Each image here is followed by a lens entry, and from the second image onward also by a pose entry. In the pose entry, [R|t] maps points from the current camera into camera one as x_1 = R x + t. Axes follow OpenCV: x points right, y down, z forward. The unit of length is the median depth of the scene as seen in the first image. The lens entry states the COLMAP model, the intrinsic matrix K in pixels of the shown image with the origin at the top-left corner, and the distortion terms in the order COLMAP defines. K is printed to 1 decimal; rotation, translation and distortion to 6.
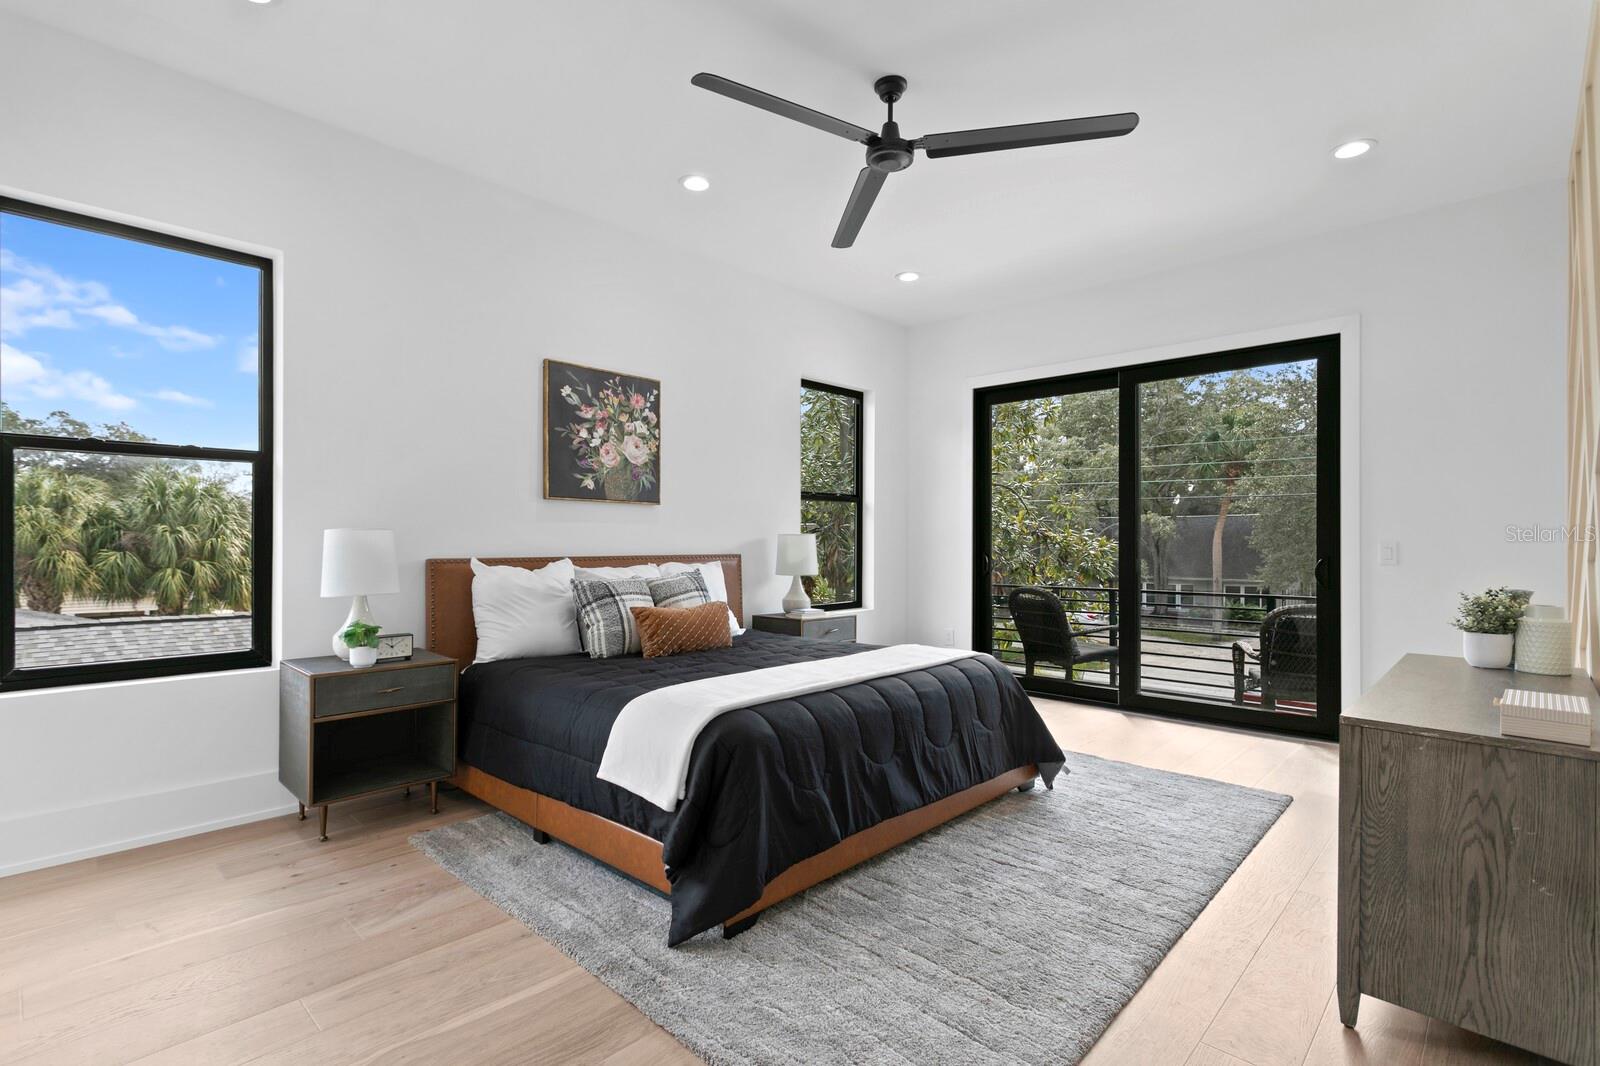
lens RADIAL K [[763.0, 0, 785.4], [0, 763.0, 541.0], [0, 0, 1]] dist [0.001634, 0.000440]
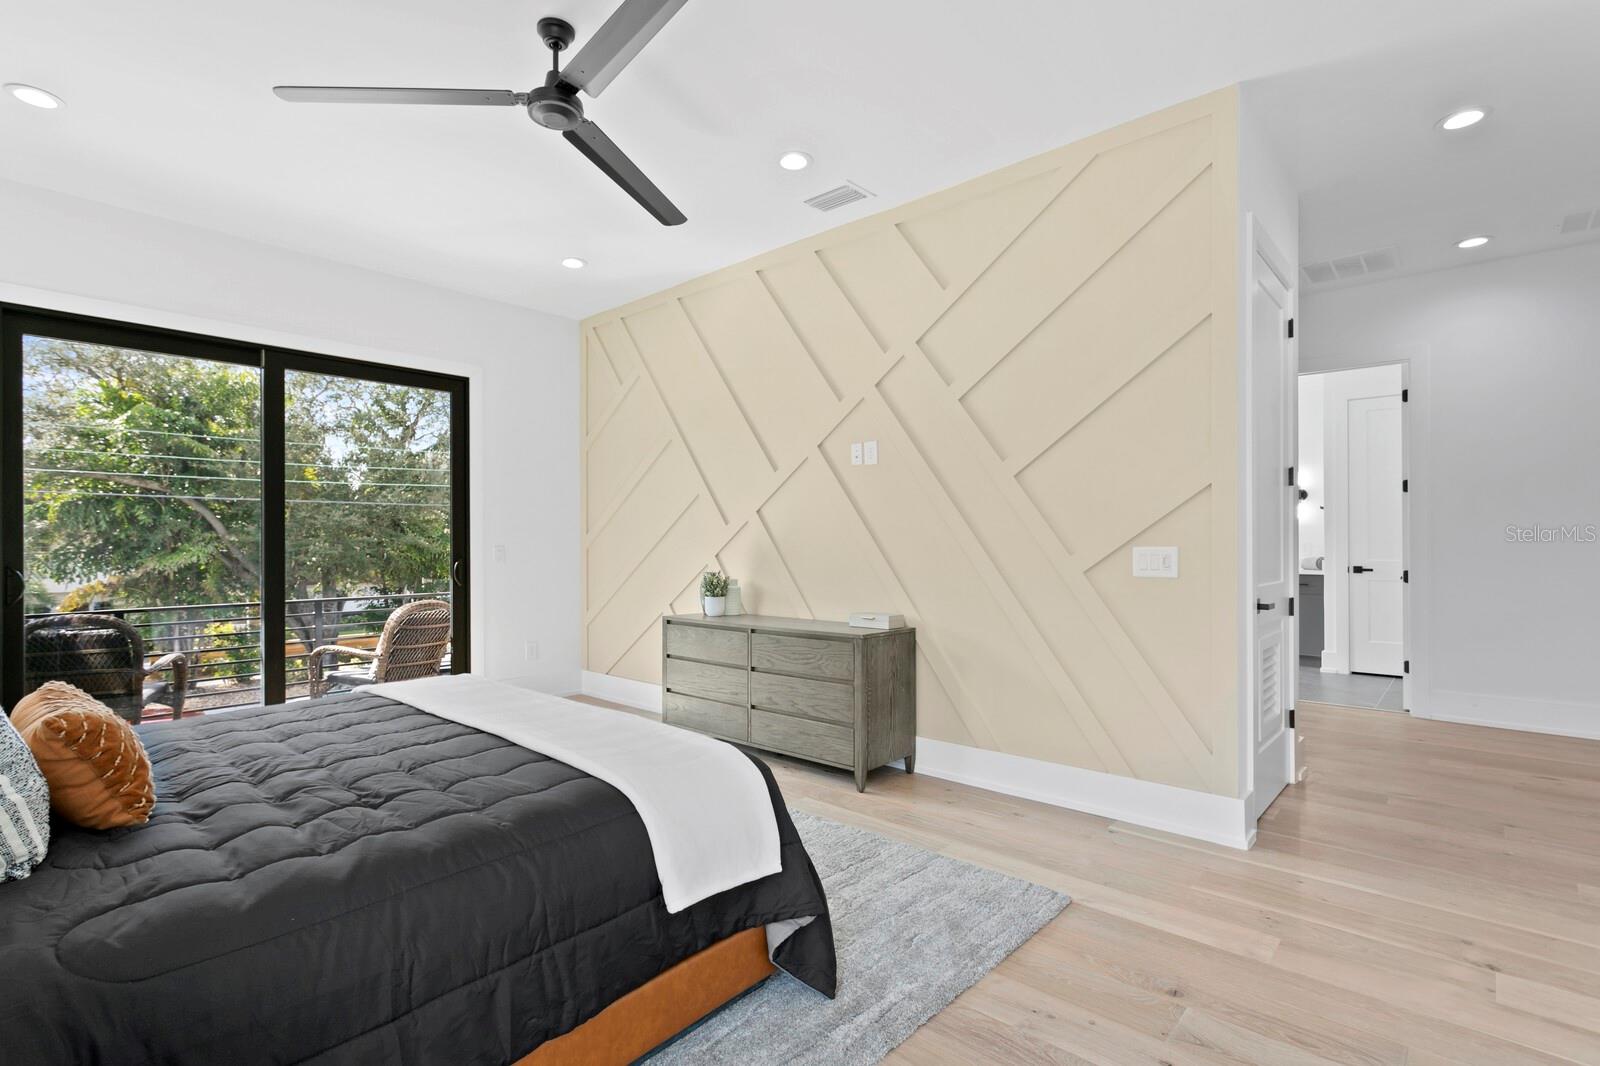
lens RADIAL K [[763.0, 0, 785.4], [0, 763.0, 541.0], [0, 0, 1]] dist [0.001634, 0.000440]
pose [[-0.027334, 0.005514, 0.999611, -0.740312], [0.005742, 0.999969, -0.005358, 0.000016], [-0.999610, 0.005593, -0.027365, 0.763498]]
